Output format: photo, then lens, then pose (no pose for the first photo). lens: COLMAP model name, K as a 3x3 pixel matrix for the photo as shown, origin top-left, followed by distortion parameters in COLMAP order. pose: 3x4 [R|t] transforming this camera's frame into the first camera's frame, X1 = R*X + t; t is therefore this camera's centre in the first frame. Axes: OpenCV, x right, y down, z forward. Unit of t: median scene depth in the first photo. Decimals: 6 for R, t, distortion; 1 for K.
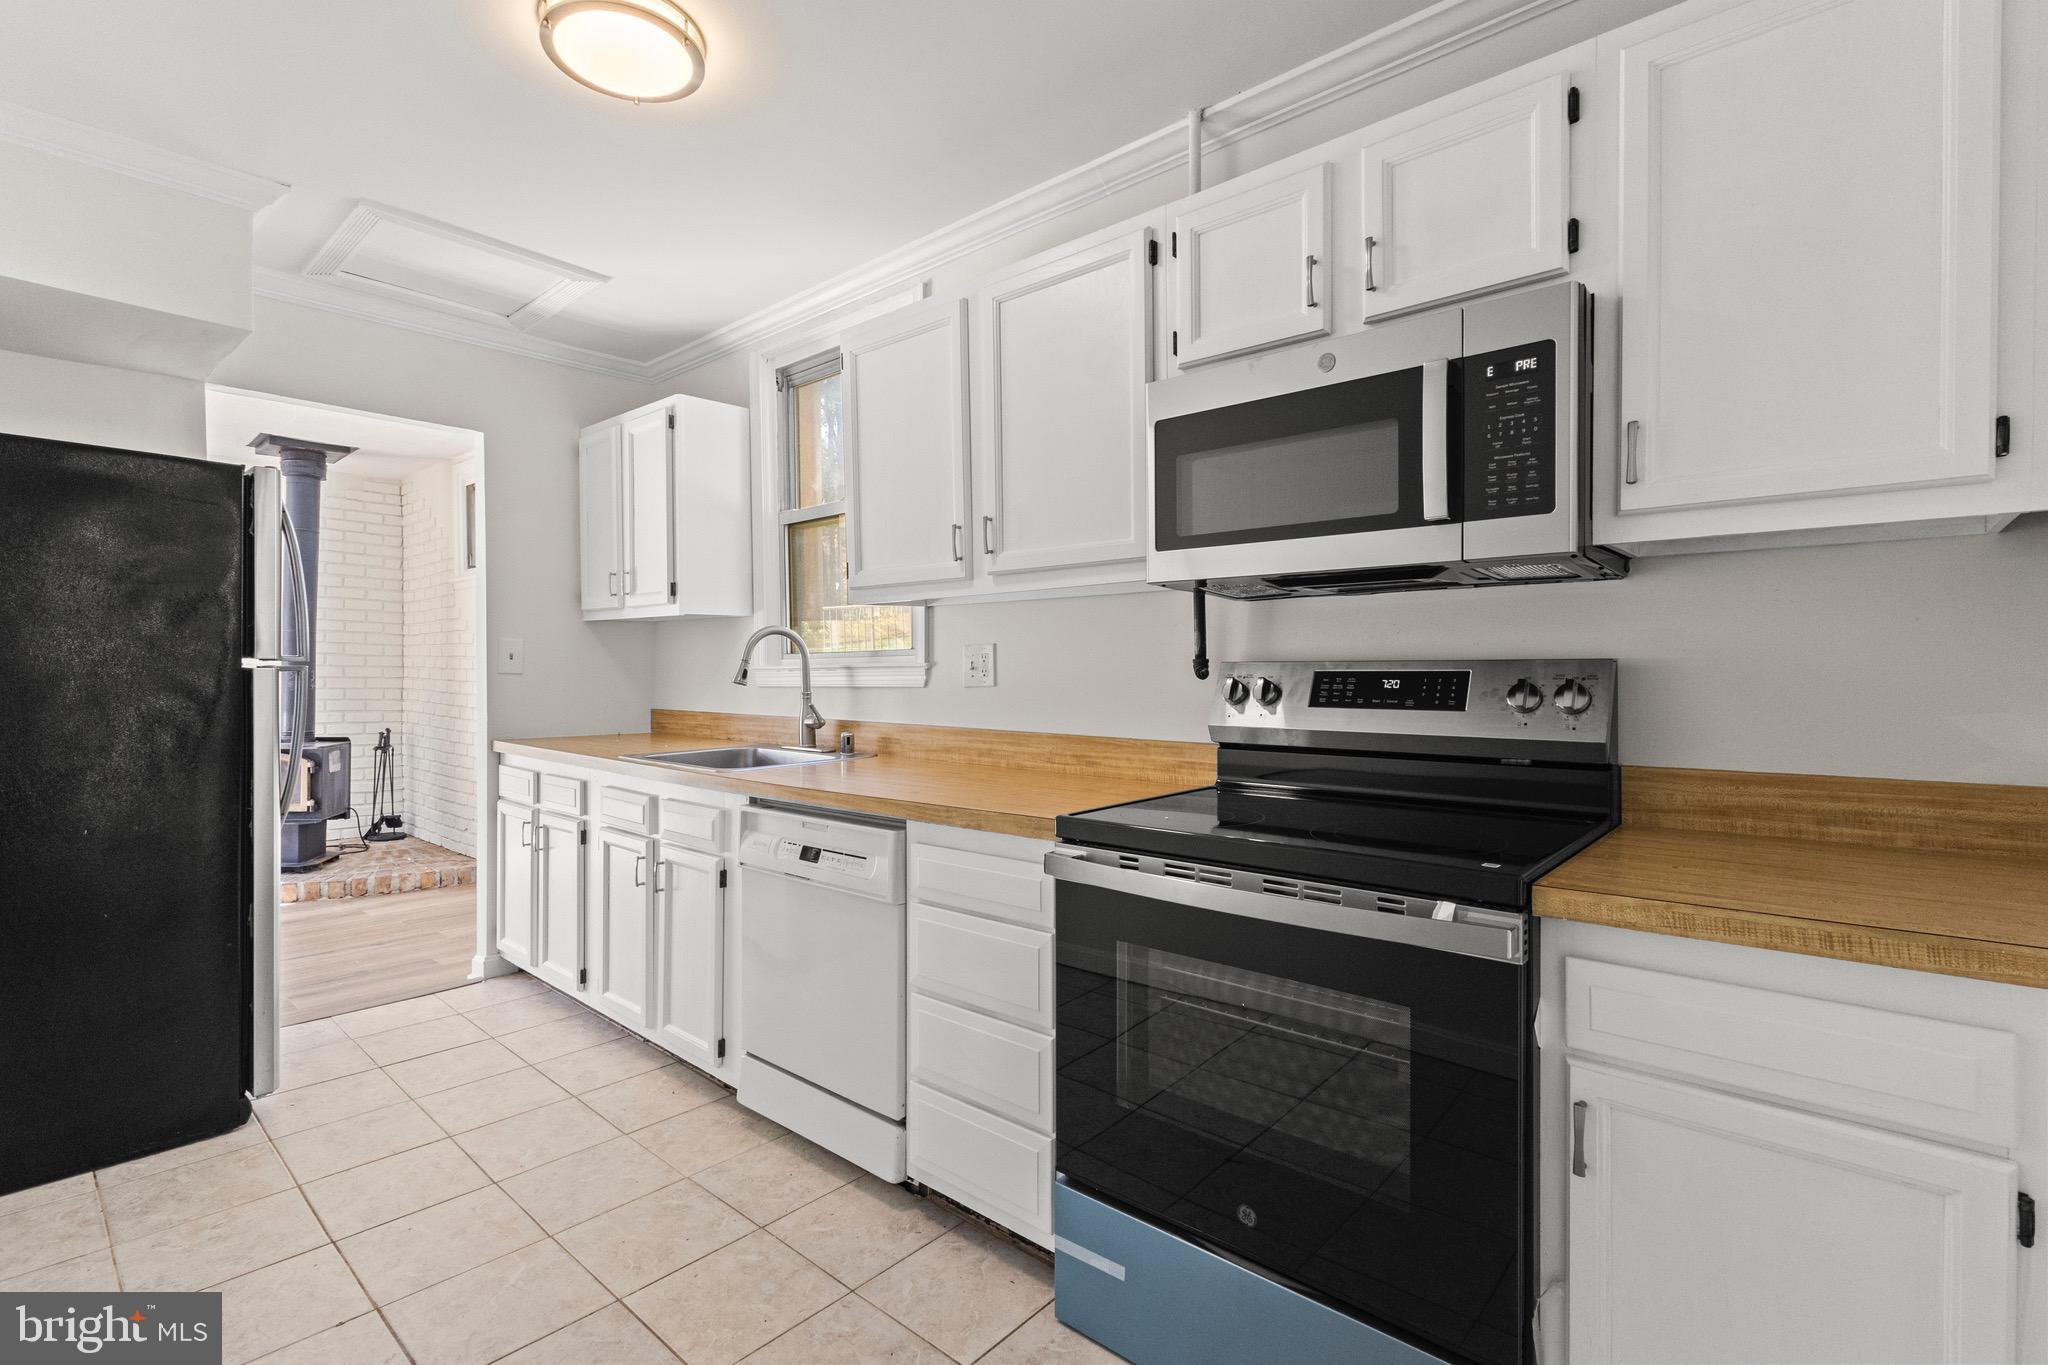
lens RADIAL K [[946.0, 0, 1019.1], [0, 946.0, 684.3], [0, 0, 1]] dist [0.003699, 0.001240]
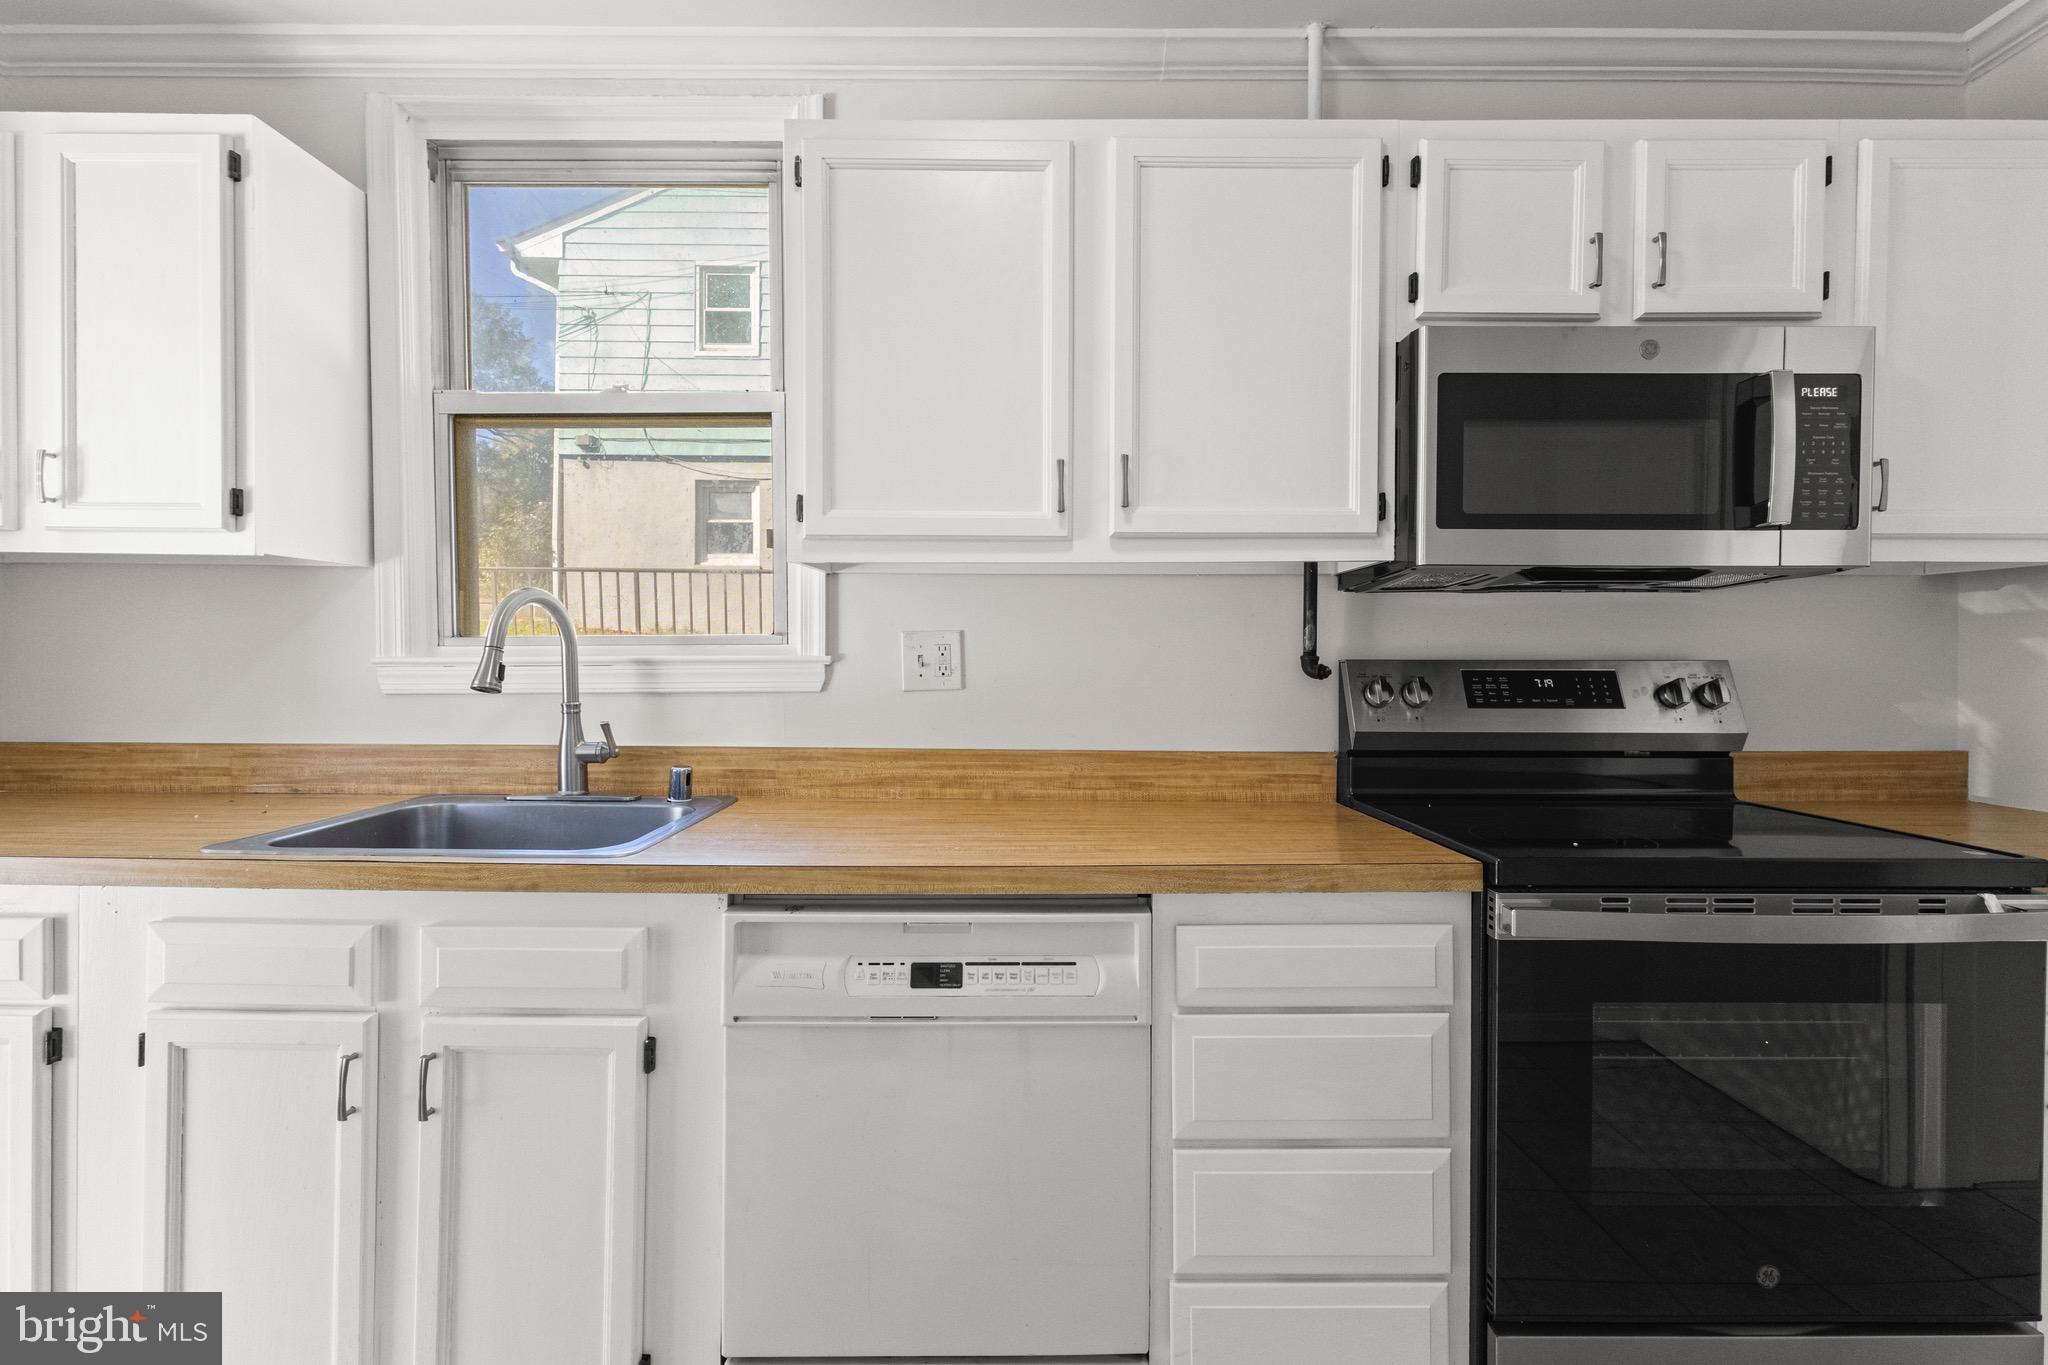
lens RADIAL K [[947.3, 0, 1020.9], [0, 947.3, 676.0], [0, 0, 1]] dist [0.003575, 0.000794]
pose [[0.745688, -0.002611, 0.666290, -0.564465], [0.006007, 0.999978, -0.002805, -0.006917], [-0.666268, 0.006094, 0.745687, 0.505142]]
